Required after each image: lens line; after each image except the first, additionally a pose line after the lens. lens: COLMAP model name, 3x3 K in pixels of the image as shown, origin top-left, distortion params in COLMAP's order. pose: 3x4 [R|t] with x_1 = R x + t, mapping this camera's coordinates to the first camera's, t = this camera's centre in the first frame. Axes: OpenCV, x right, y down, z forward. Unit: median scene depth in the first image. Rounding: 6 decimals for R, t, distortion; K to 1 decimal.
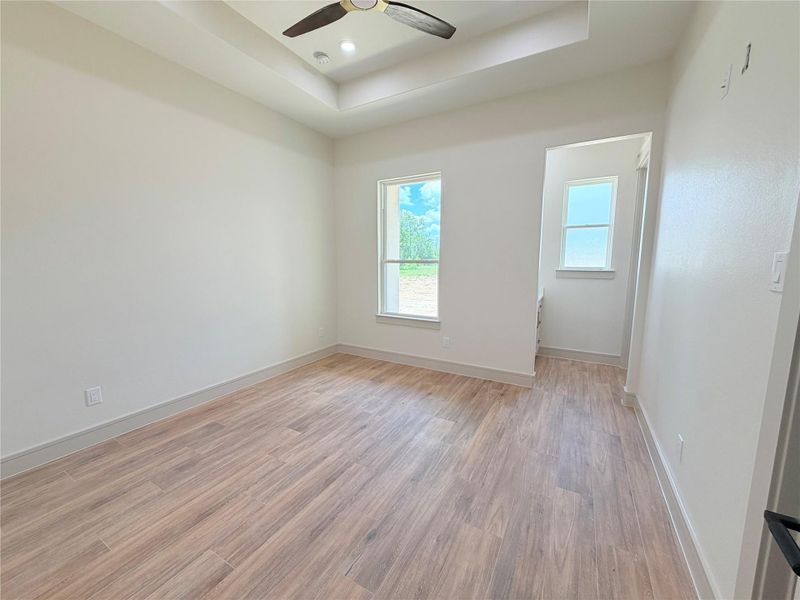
lens RADIAL K [[325.6, 0, 399.2], [0, 325.6, 296.7], [0, 0, 1]] dist [-0.000388, 0.000034]
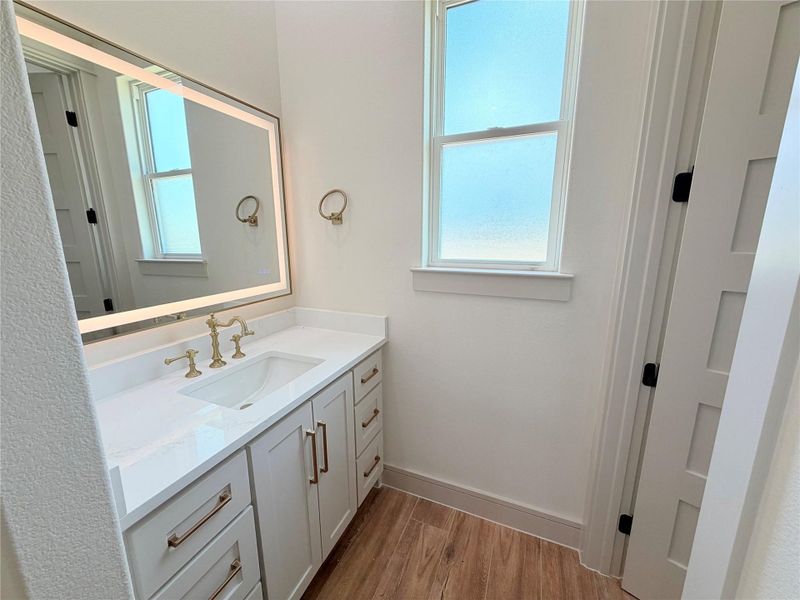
lens RADIAL K [[318.2, 0, 398.4], [0, 318.2, 300.3], [0, 0, 1]] dist [-0.000519, -0.000172]
pose [[0.994326, -0.032350, 0.101339, 0.445812], [0.023022, 0.995502, 0.091905, -0.084586], [-0.103856, -0.089050, 0.990598, 0.687141]]
